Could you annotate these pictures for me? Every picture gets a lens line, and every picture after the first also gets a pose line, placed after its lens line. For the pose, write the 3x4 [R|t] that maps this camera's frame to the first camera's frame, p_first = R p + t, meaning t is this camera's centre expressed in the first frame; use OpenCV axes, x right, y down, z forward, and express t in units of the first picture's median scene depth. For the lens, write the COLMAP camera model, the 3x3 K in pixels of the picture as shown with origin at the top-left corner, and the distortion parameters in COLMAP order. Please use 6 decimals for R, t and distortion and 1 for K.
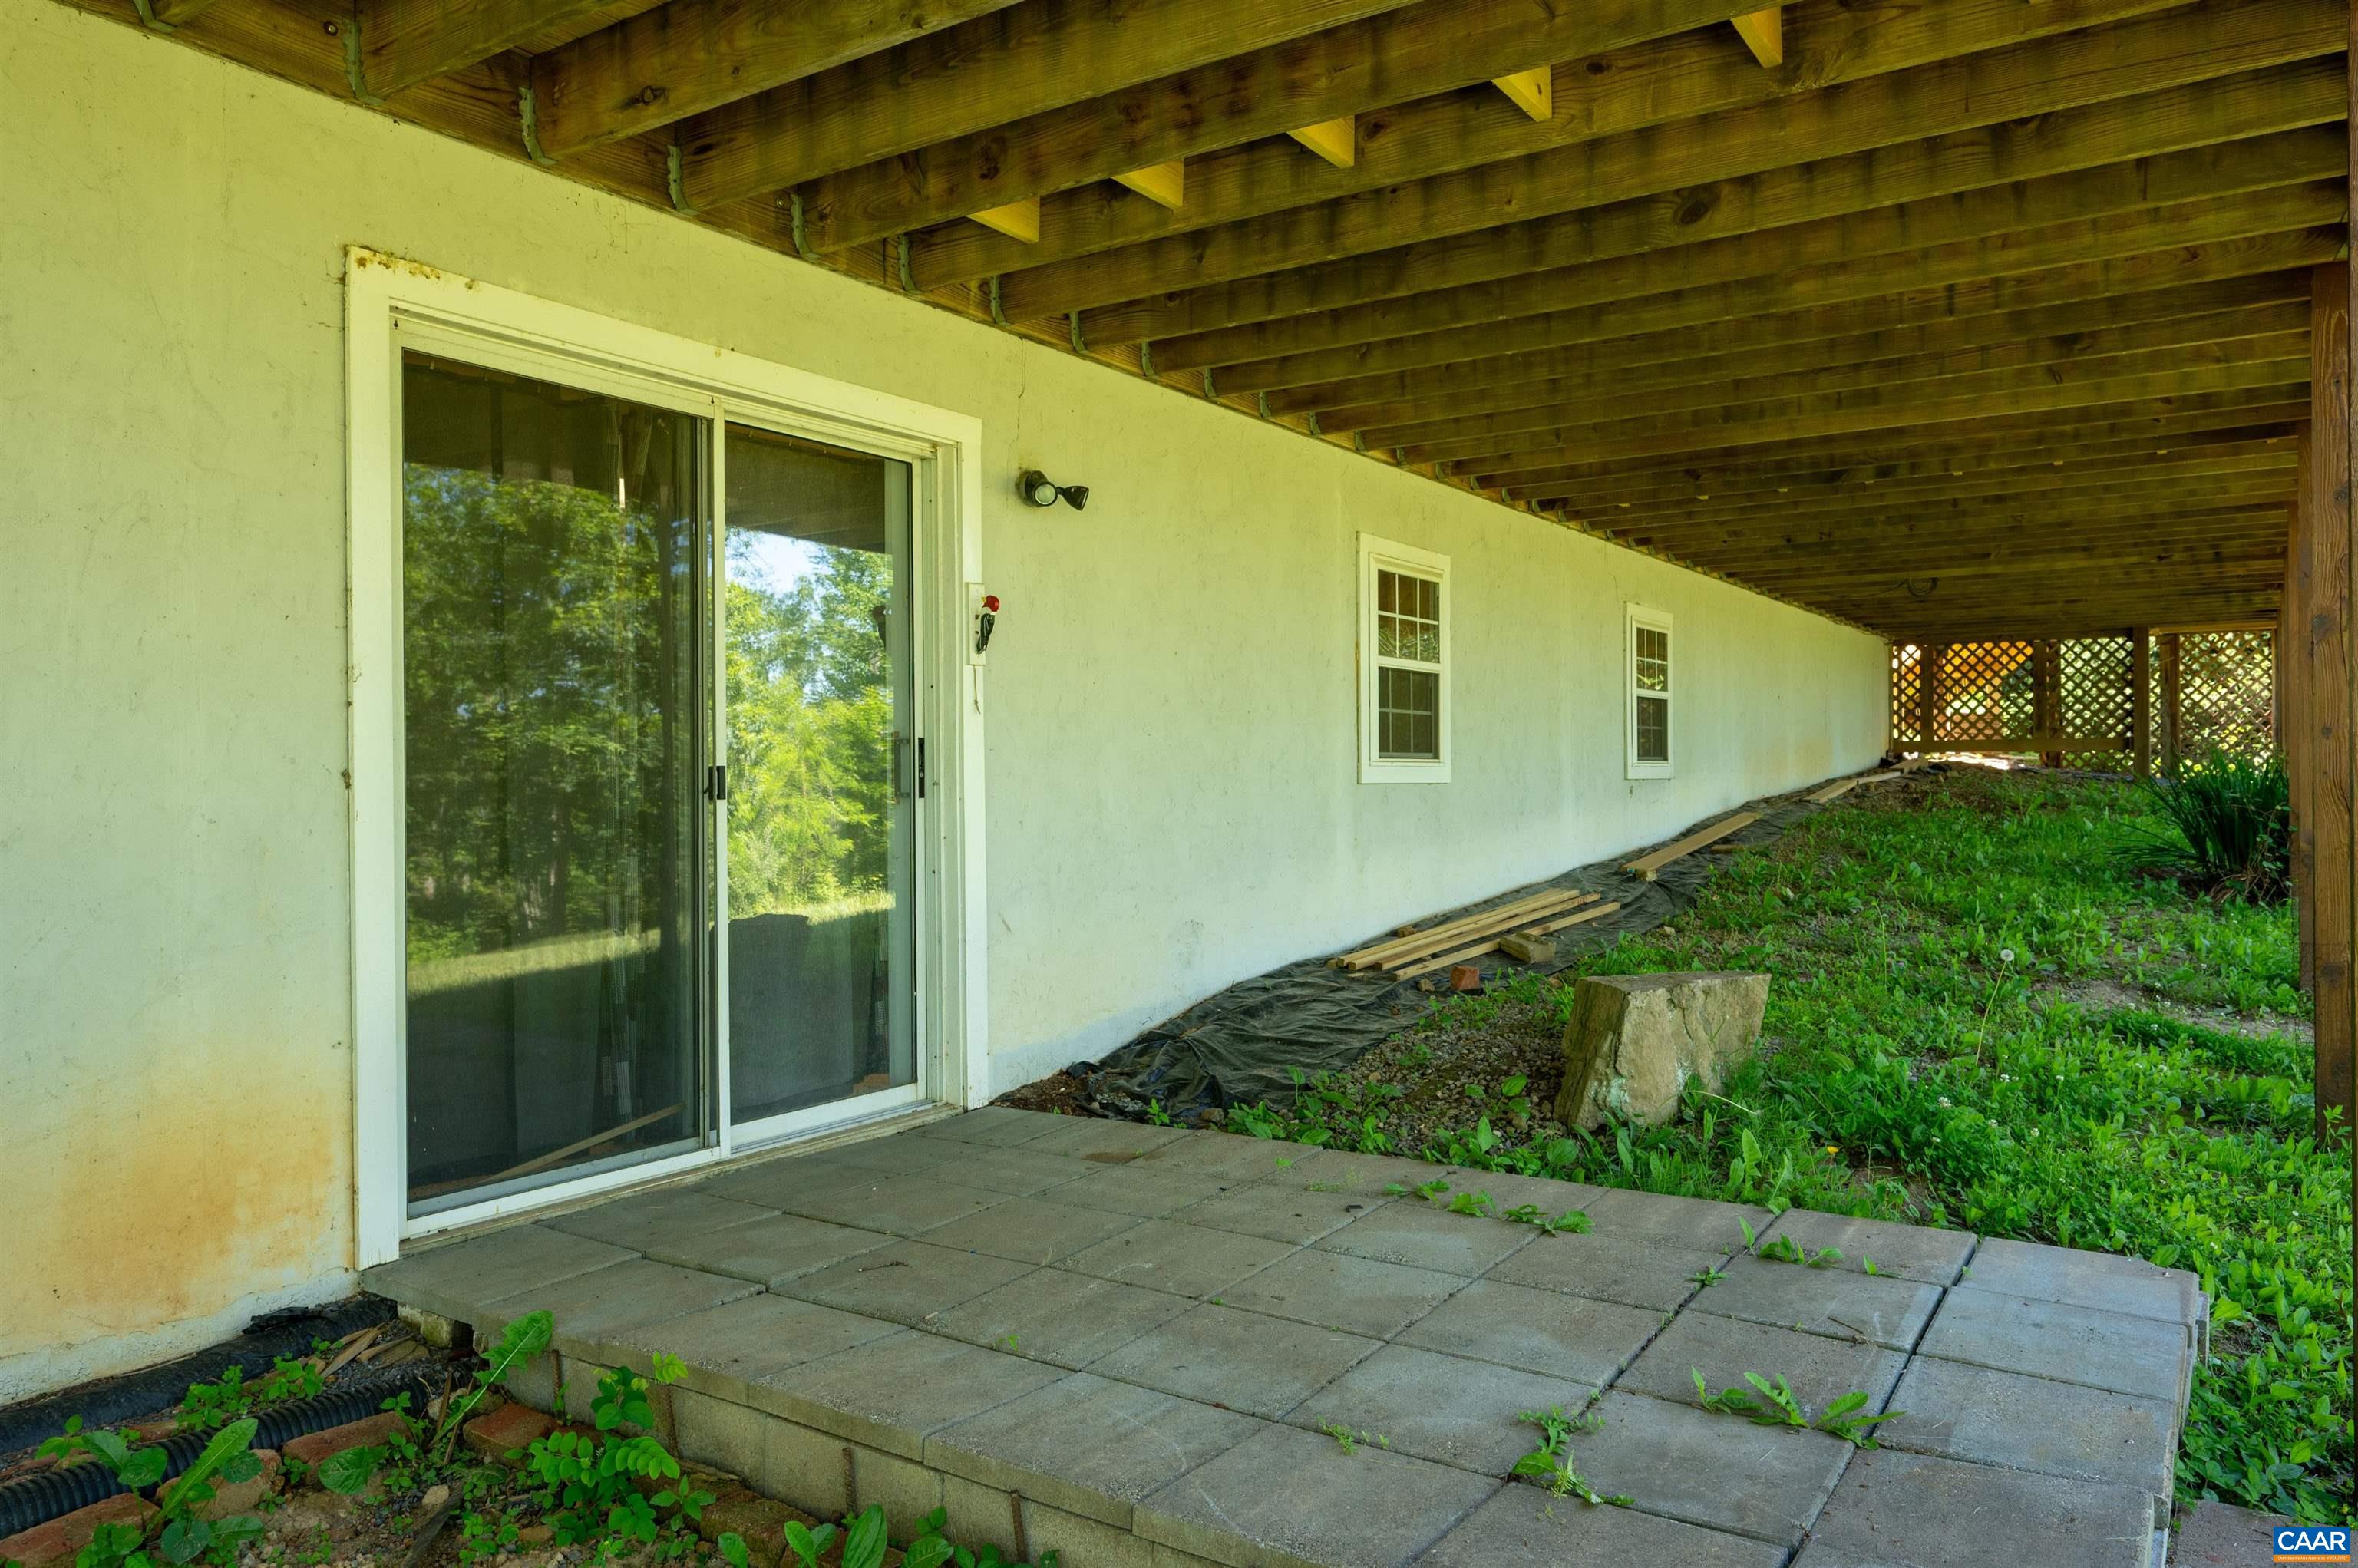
lens RADIAL K [[1649.3, 0, 1179.0], [0, 1649.3, 784.0], [0, 0, 1]] dist [-0.006183, -0.000648]
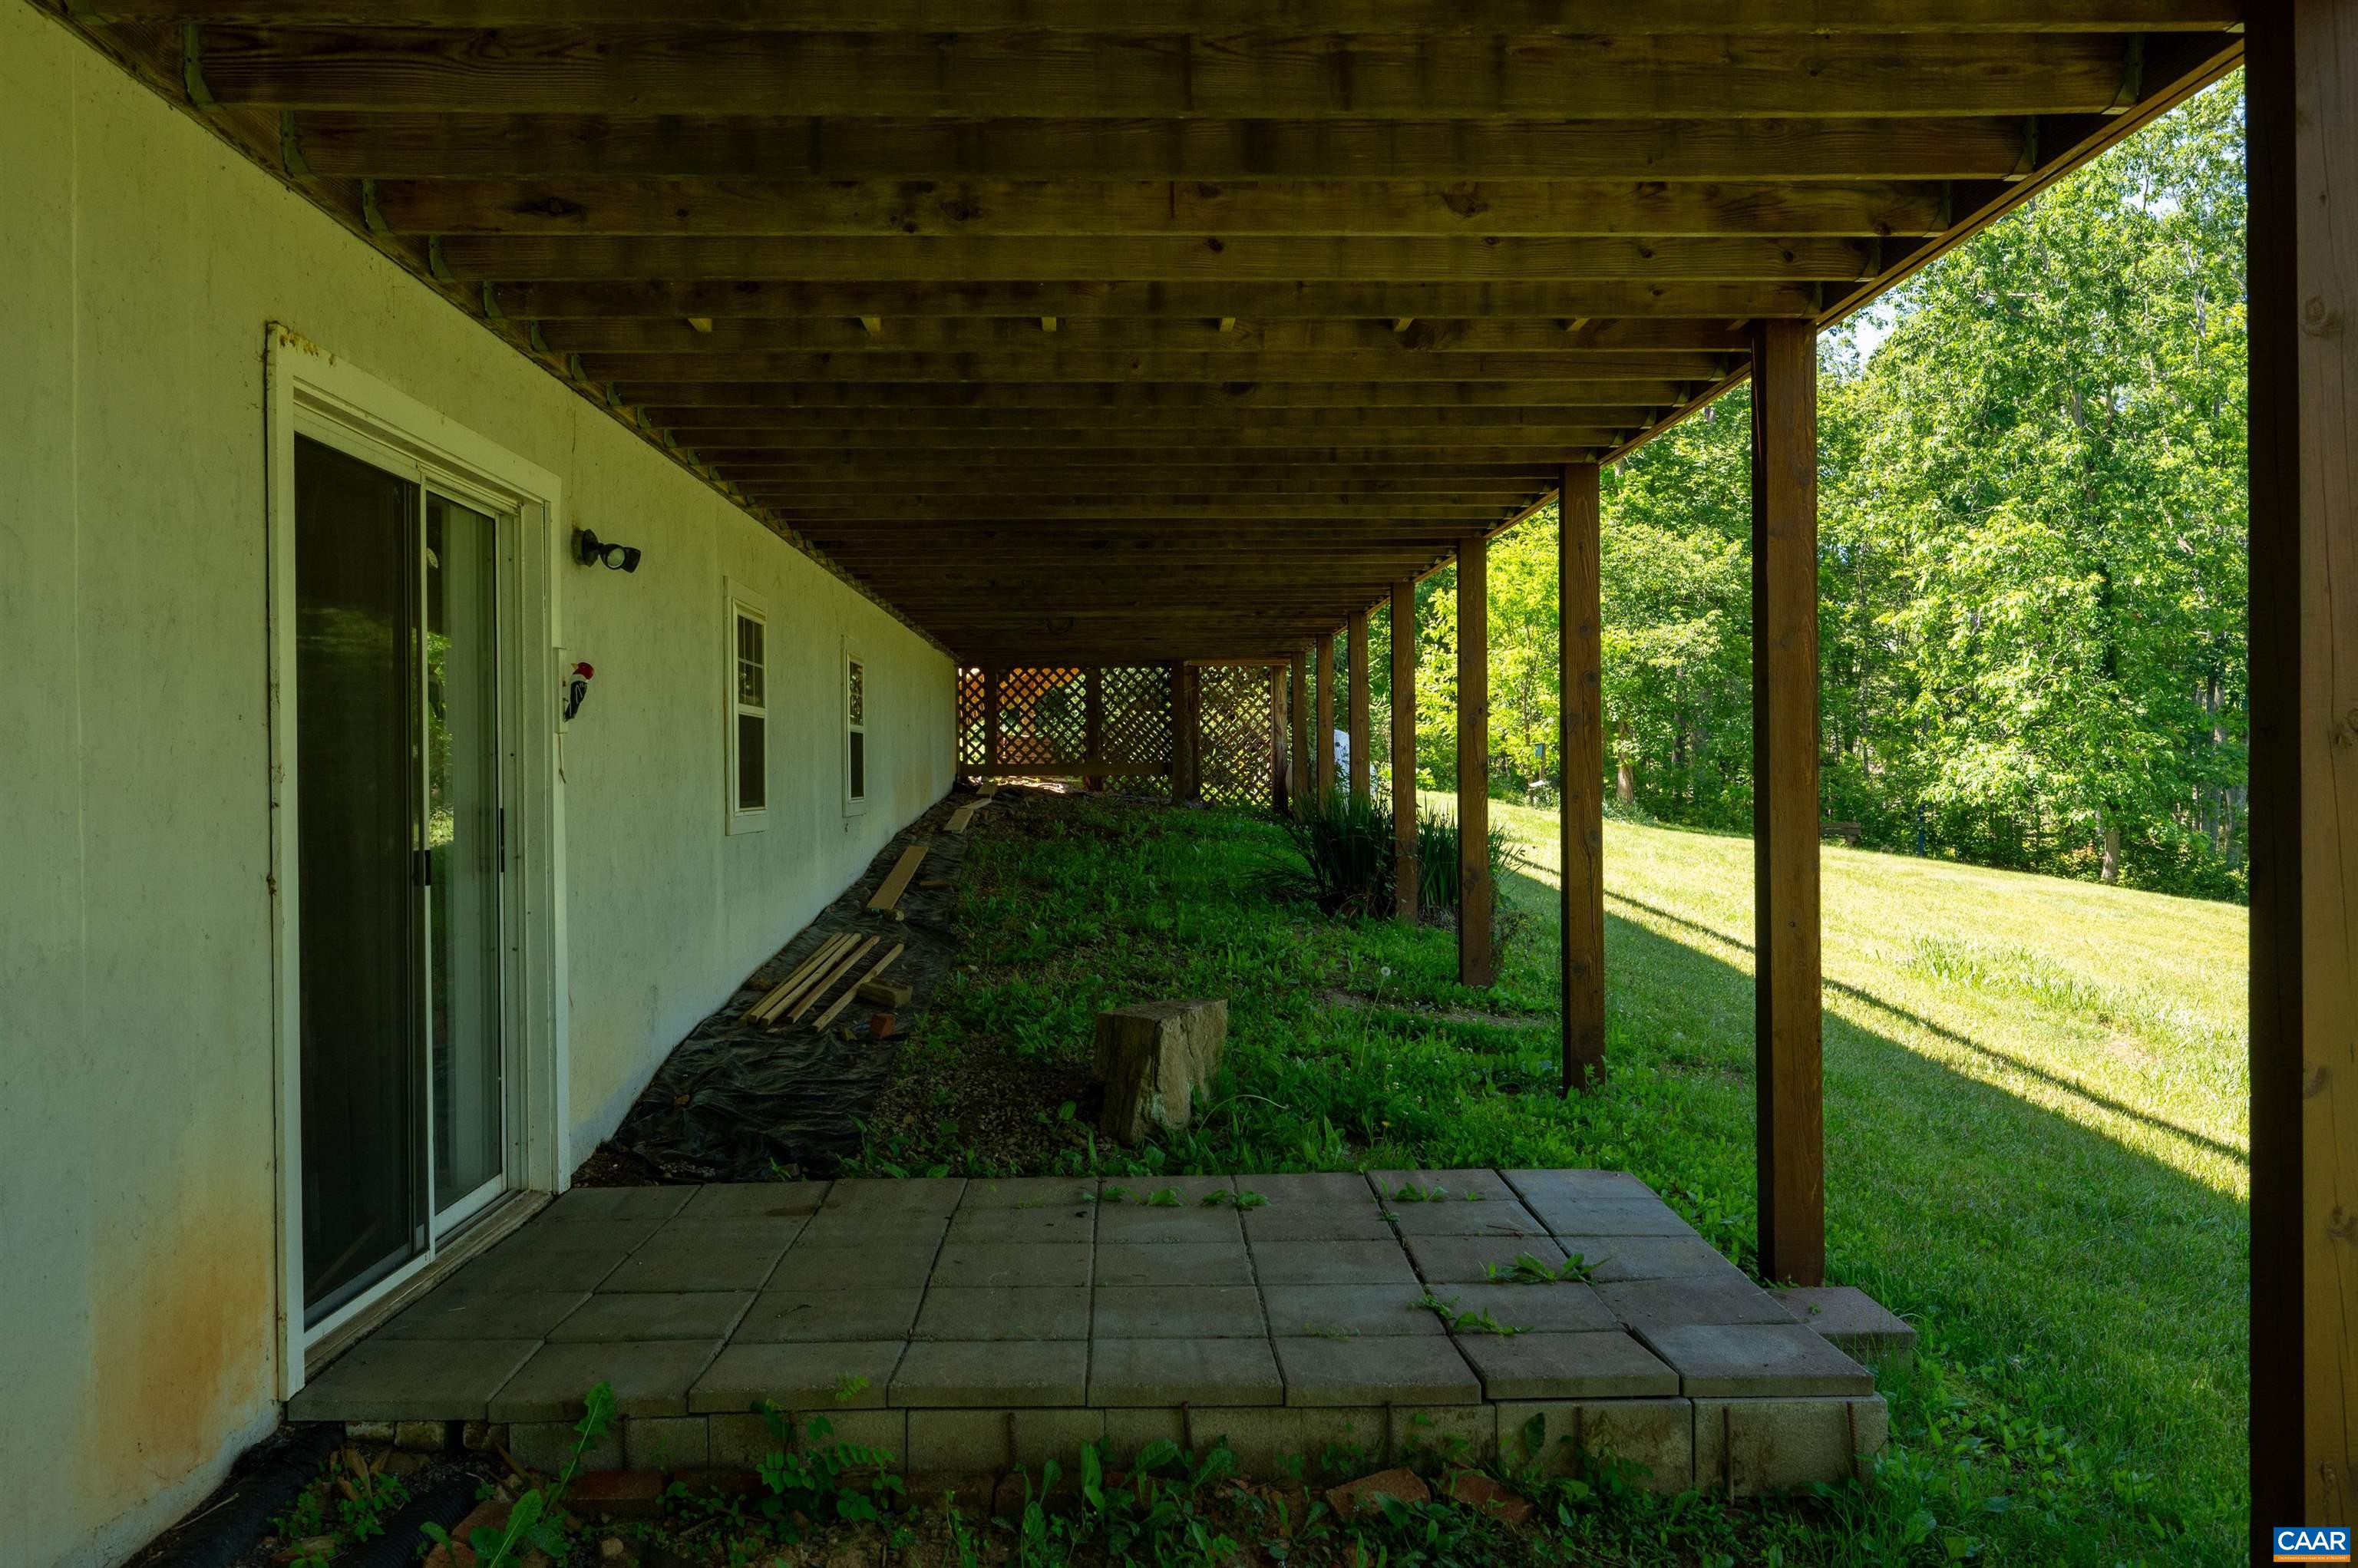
lens RADIAL K [[2031.4, 0, 1179.0], [0, 2031.4, 784.0], [0, 0, 1]] dist [-0.013787, 0.002972]
pose [[0.807809, -0.003464, 0.589435, -0.621996], [0.004571, 0.999989, -0.000388, -0.046973], [-0.589427, 0.003008, 0.807816, -0.202927]]
